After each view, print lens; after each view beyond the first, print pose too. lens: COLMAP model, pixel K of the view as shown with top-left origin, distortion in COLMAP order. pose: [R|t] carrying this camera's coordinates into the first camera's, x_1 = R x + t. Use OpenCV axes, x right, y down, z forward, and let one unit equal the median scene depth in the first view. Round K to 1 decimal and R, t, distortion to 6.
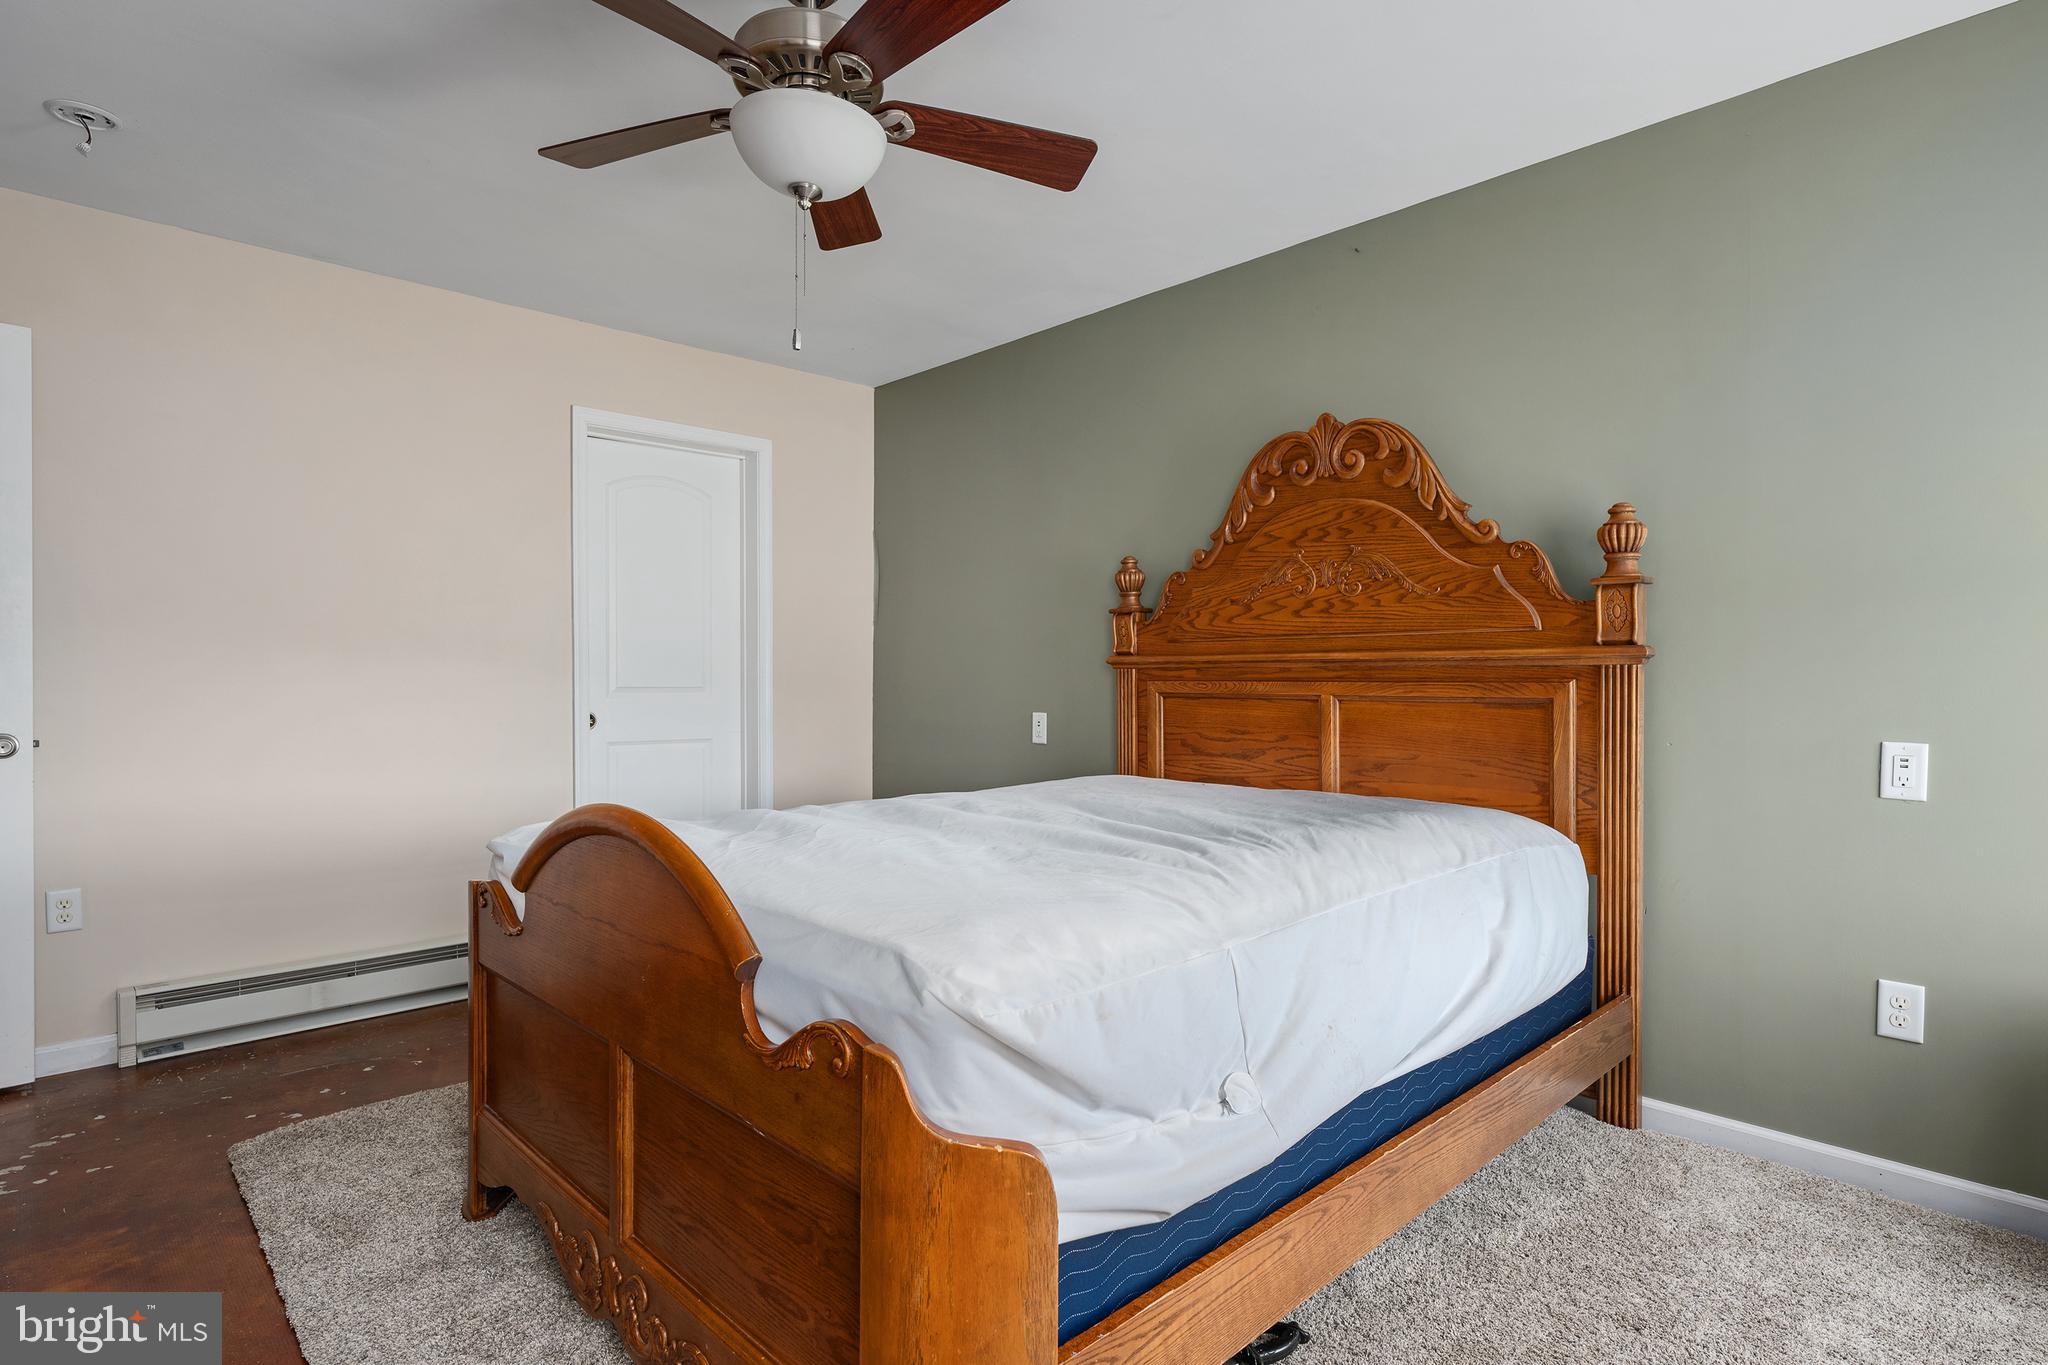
lens RADIAL K [[1065.5, 0, 1023.4], [0, 1065.5, 715.9], [0, 0, 1]] dist [-0.000130, 0.000017]
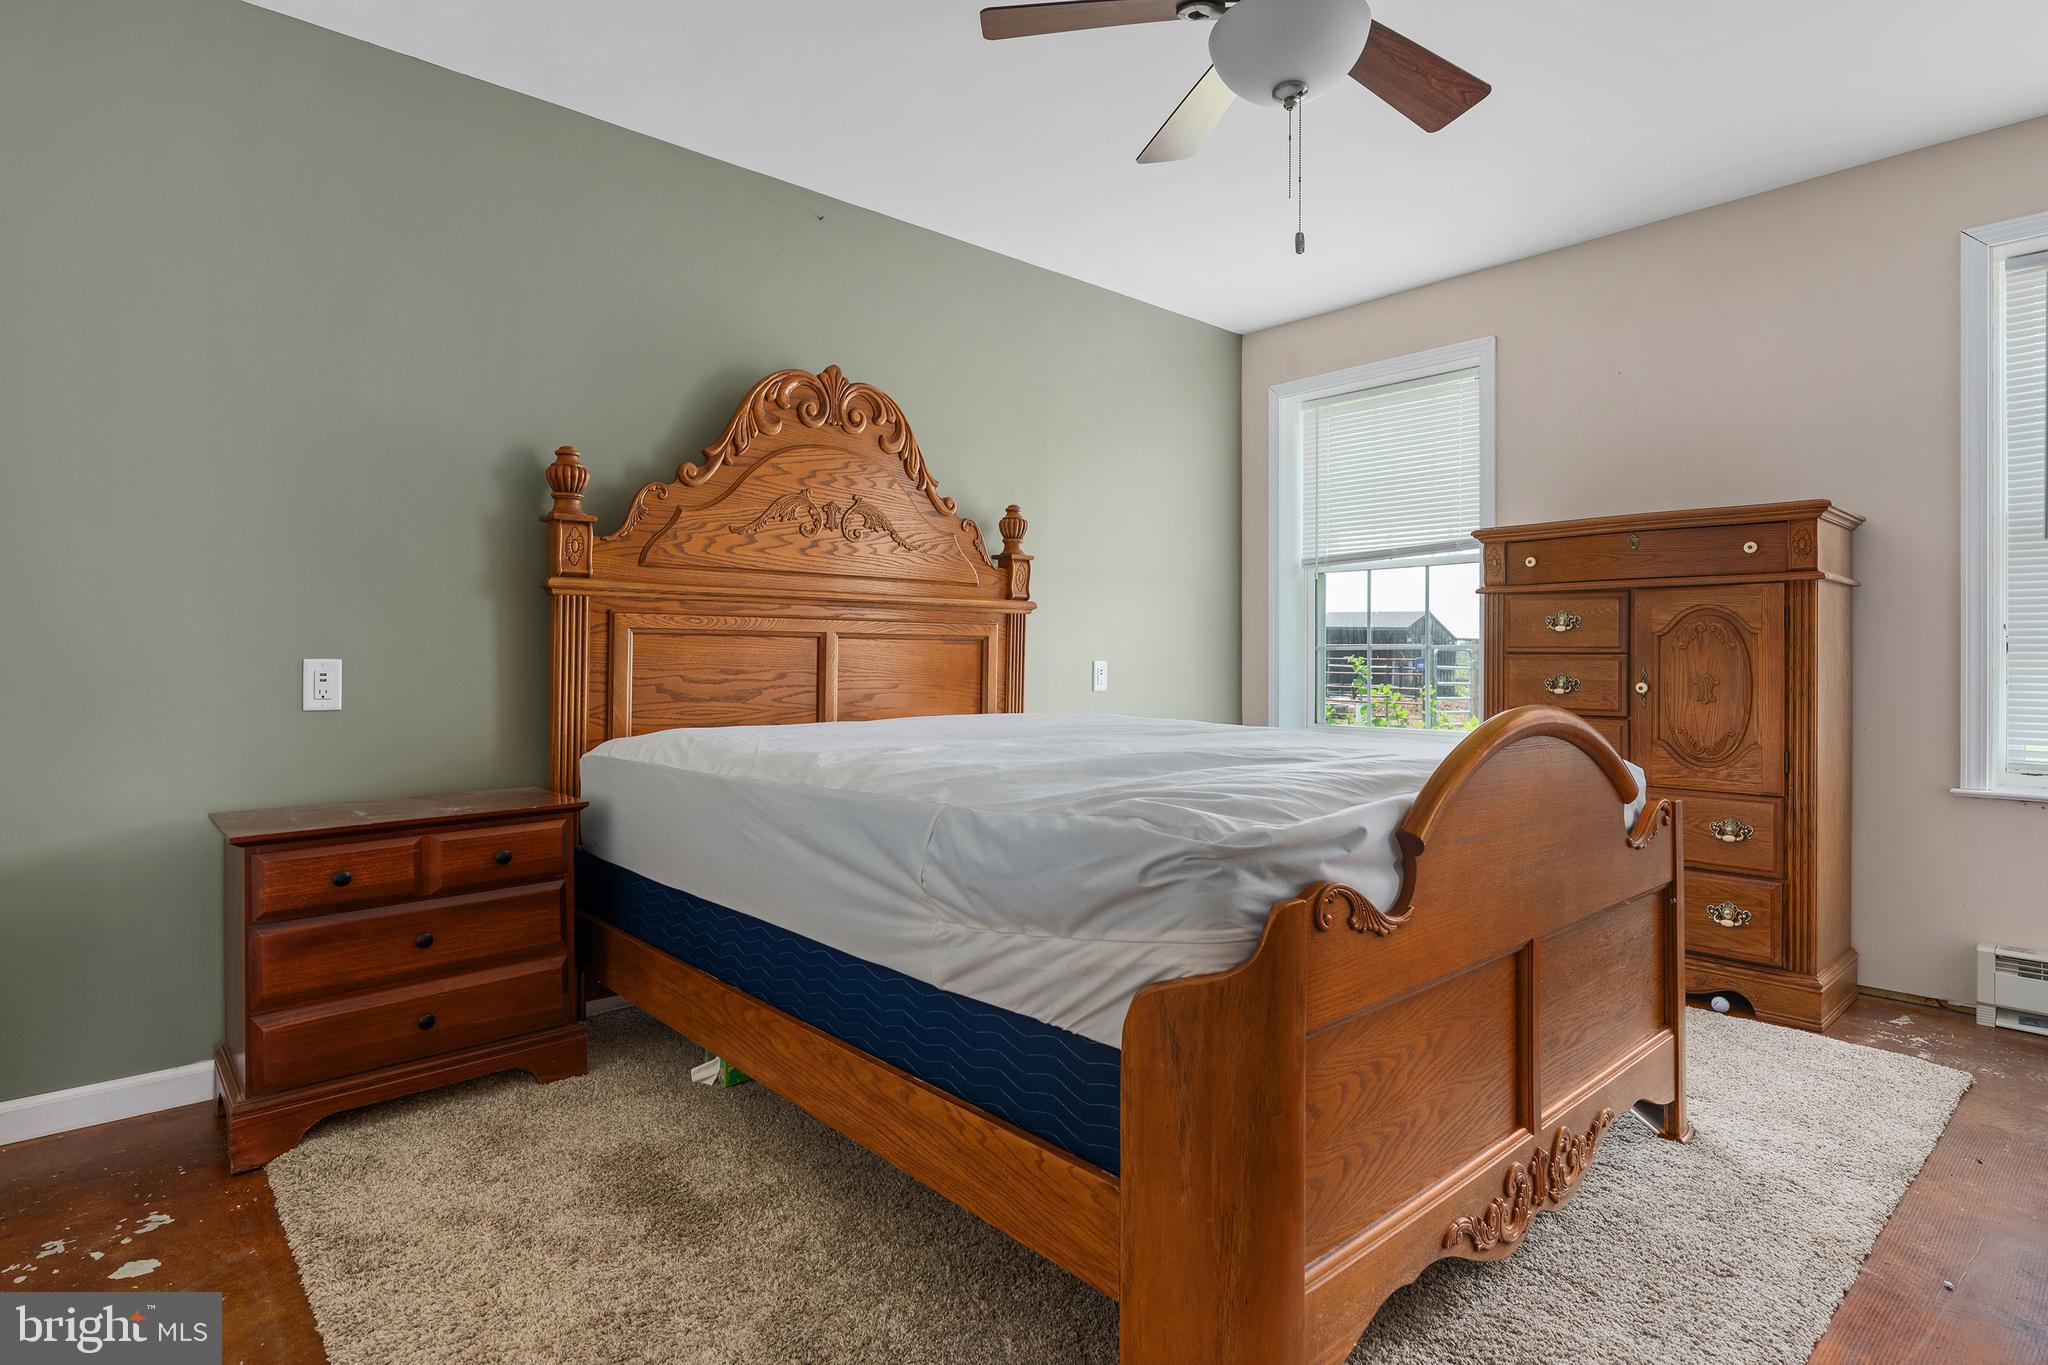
lens RADIAL K [[1059.8, 0, 1023.2], [0, 1059.8, 624.0], [0, 0, 1]] dist [0.000729, 0.000080]
pose [[0.039354, 0.000931, 0.999225, -0.711751], [0.001467, 0.999998, -0.000990, -0.025554], [-0.999224, 0.001505, 0.039353, 0.729707]]
